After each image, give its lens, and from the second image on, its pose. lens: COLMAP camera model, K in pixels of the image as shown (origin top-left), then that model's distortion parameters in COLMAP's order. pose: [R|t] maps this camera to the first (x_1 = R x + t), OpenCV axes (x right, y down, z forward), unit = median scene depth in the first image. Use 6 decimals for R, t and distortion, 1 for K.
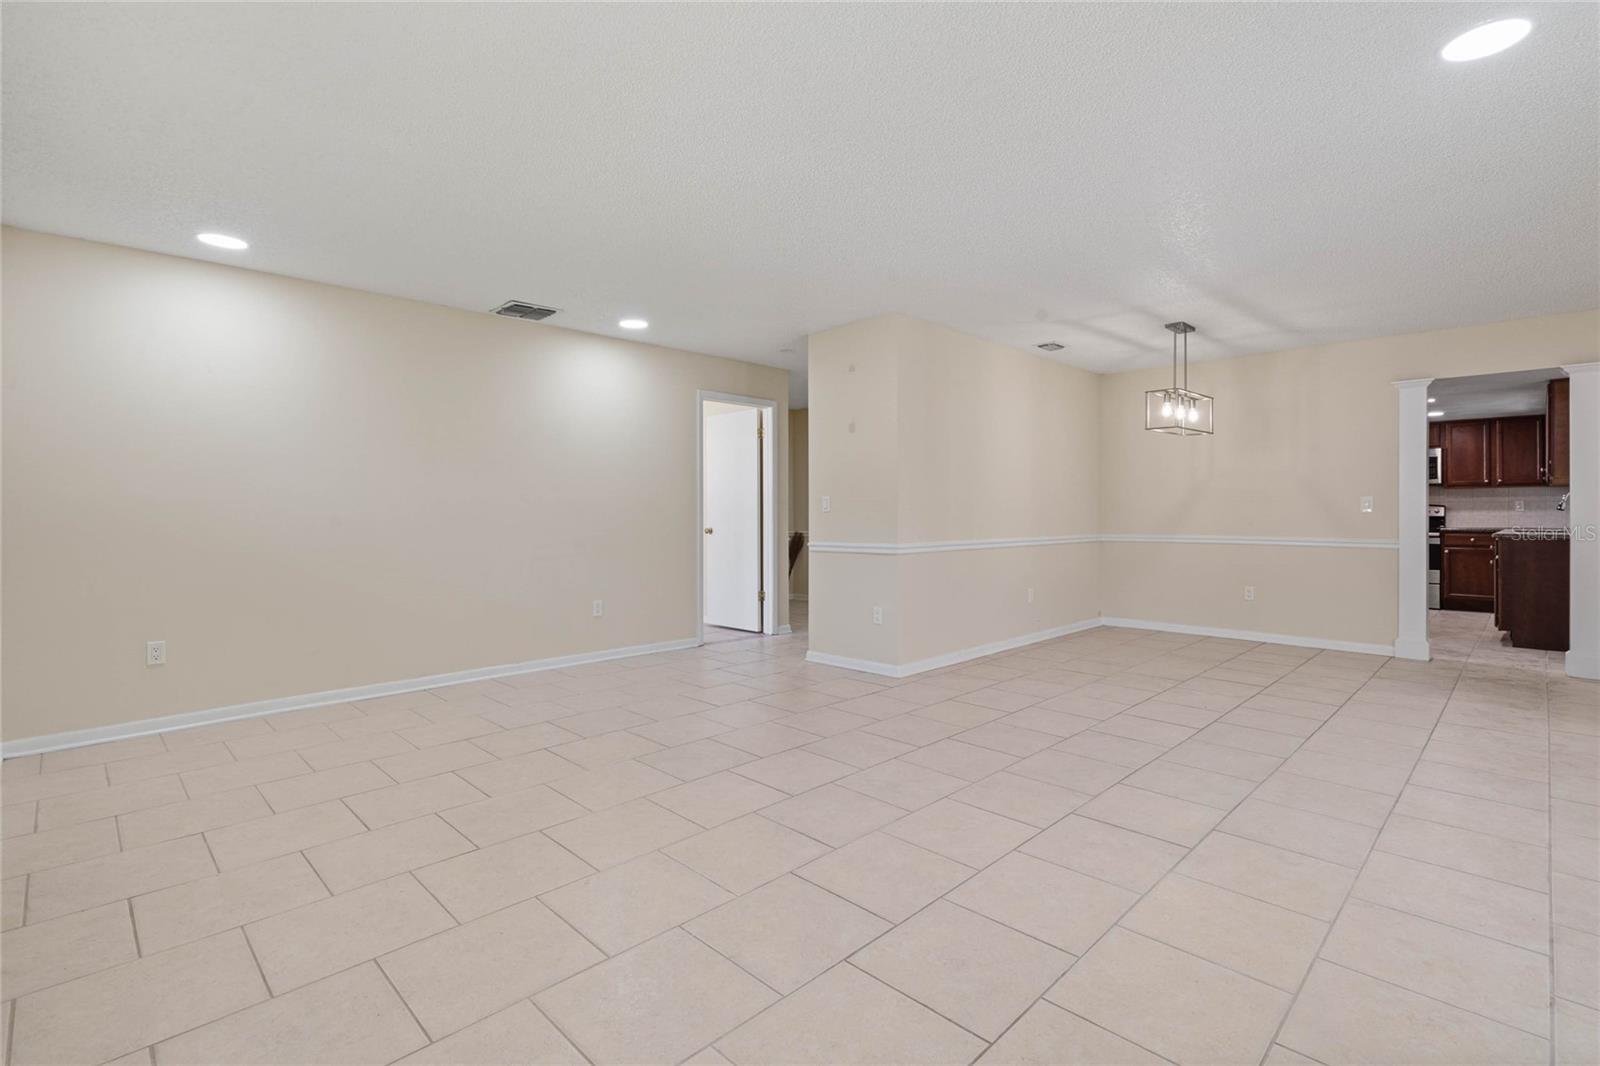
lens RADIAL K [[735.0, 0, 806.6], [0, 735.0, 516.2], [0, 0, 1]] dist [-0.001566, 0.001187]
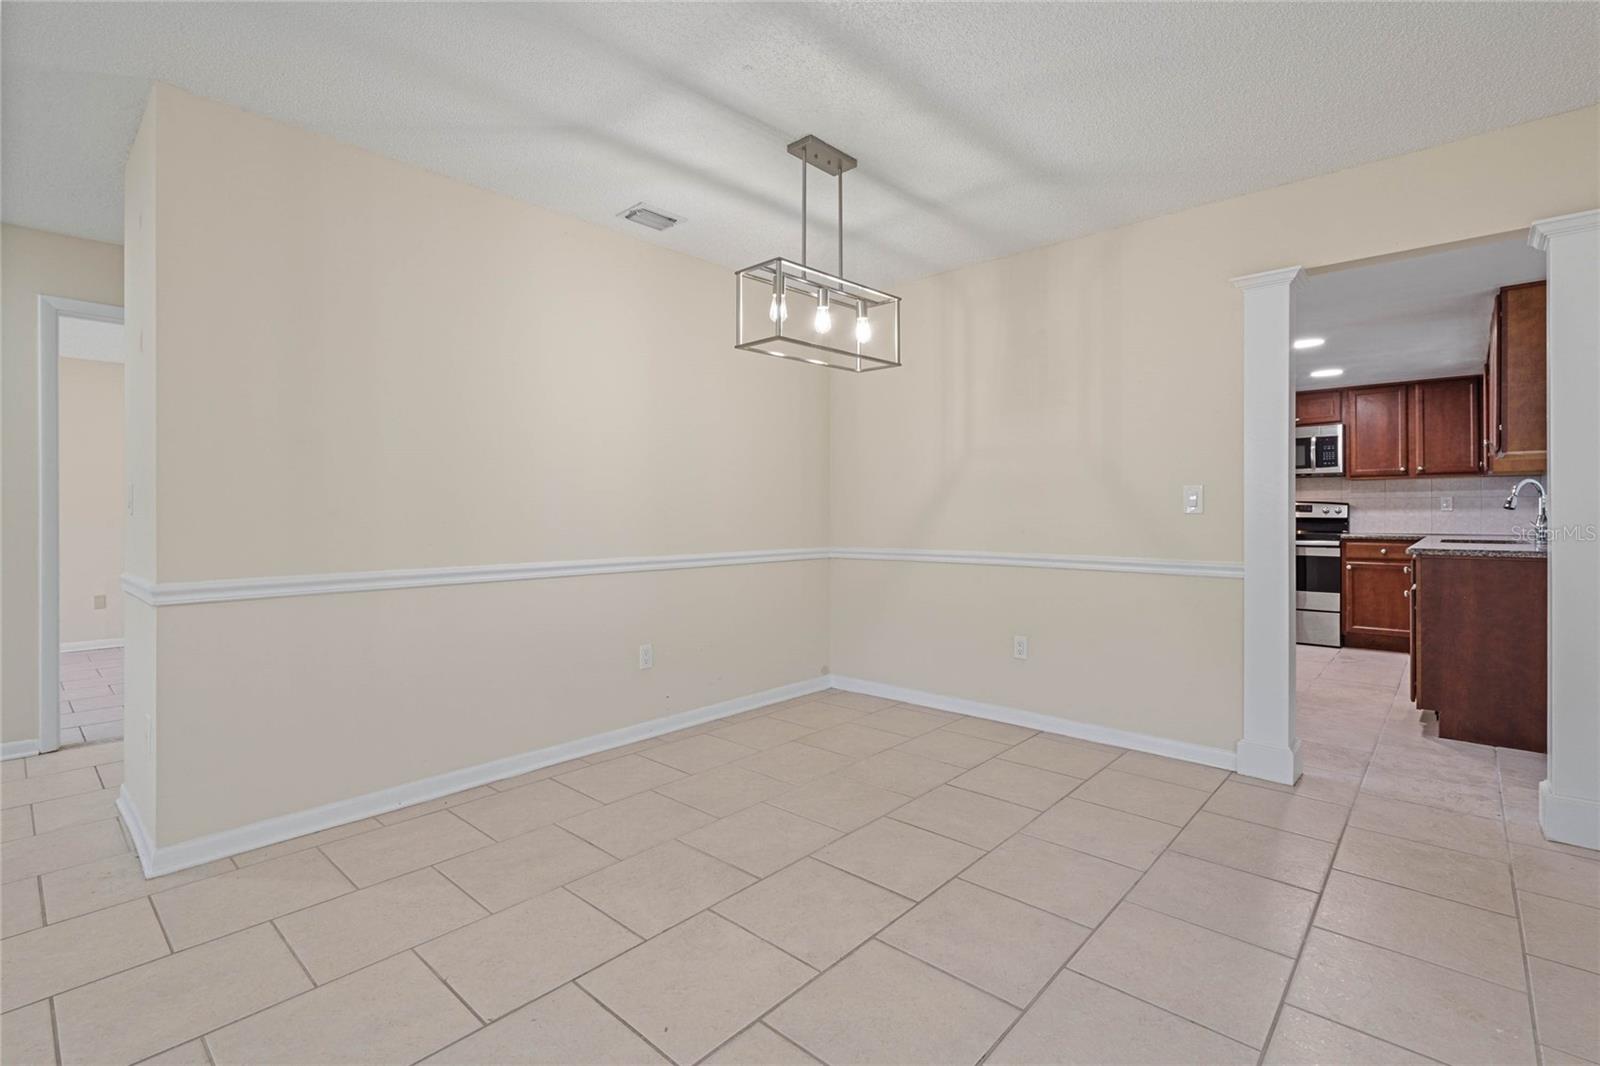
lens RADIAL K [[735.0, 0, 787.9], [0, 735.0, 518.2], [0, 0, 1]] dist [-0.001566, 0.001187]
pose [[0.999032, -0.002064, 0.043930, 0.297899], [0.002014, 0.999997, 0.001179, -0.001779], [-0.043932, -0.001090, 0.999034, 0.313098]]
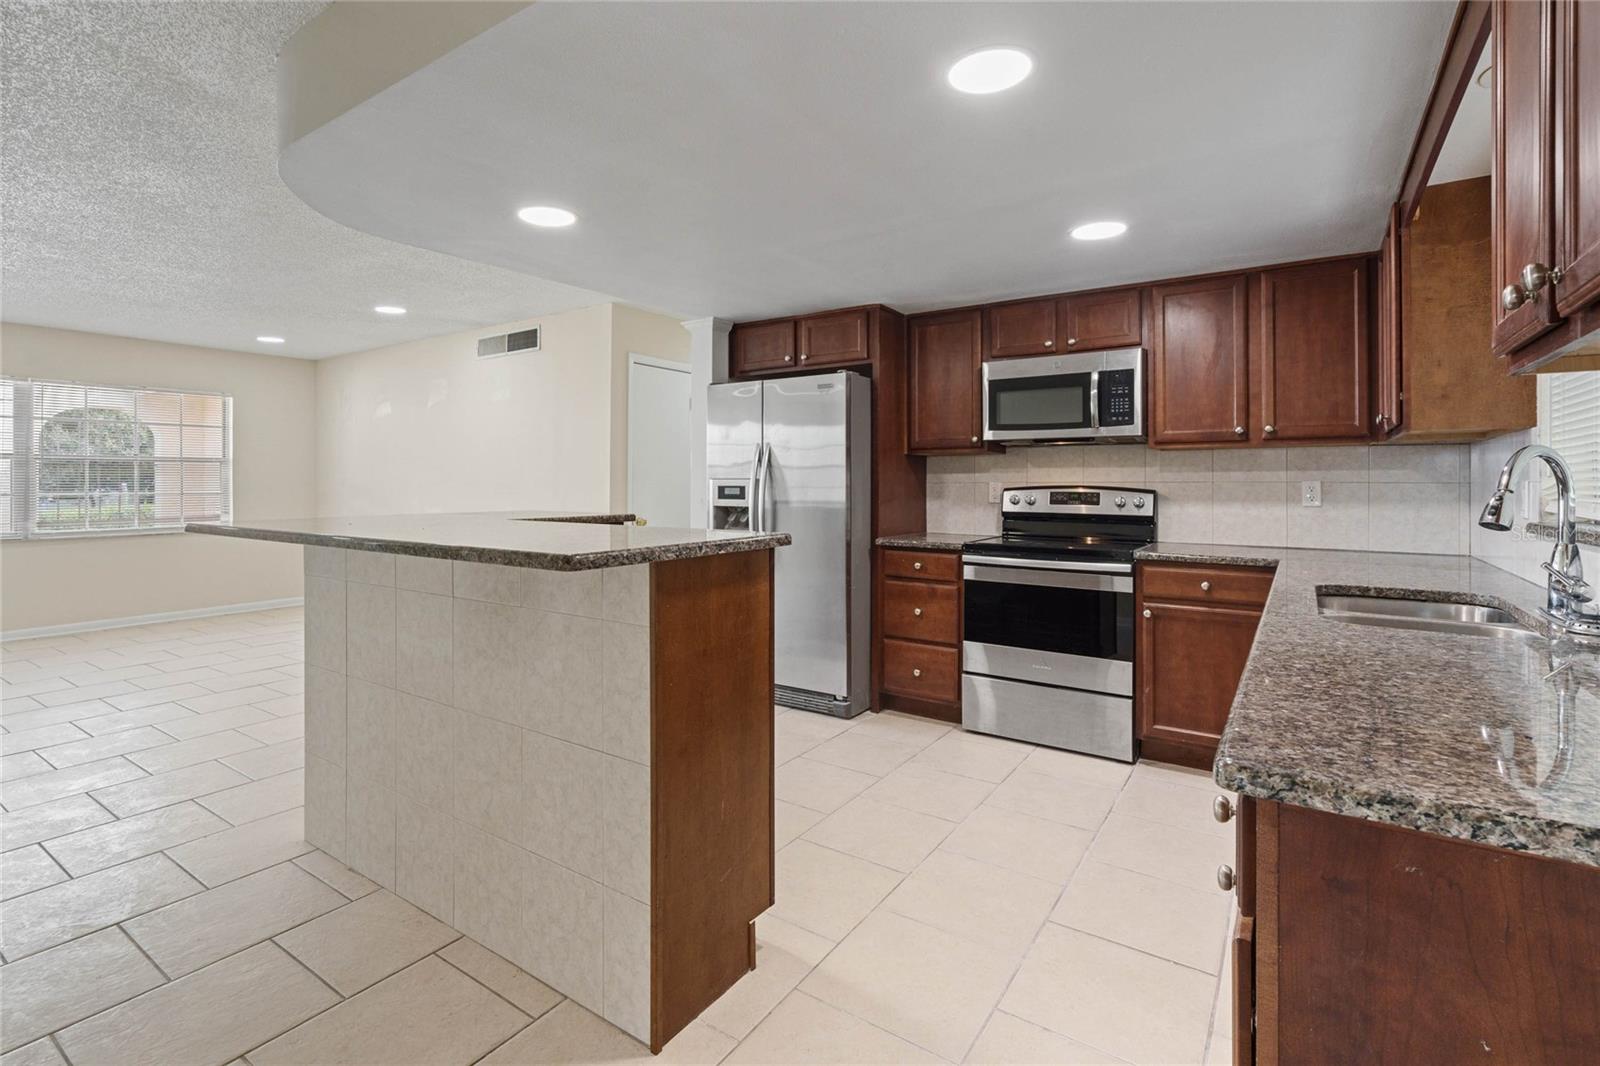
lens RADIAL K [[735.0, 0, 789.0], [0, 735.0, 482.1], [0, 0, 1]] dist [-0.001566, 0.001187]
pose [[0.984222, 0.003105, 0.176911, 0.631671], [-0.002130, 0.999982, -0.005697, -0.017709], [-0.176926, 0.005230, 0.984210, 0.669273]]
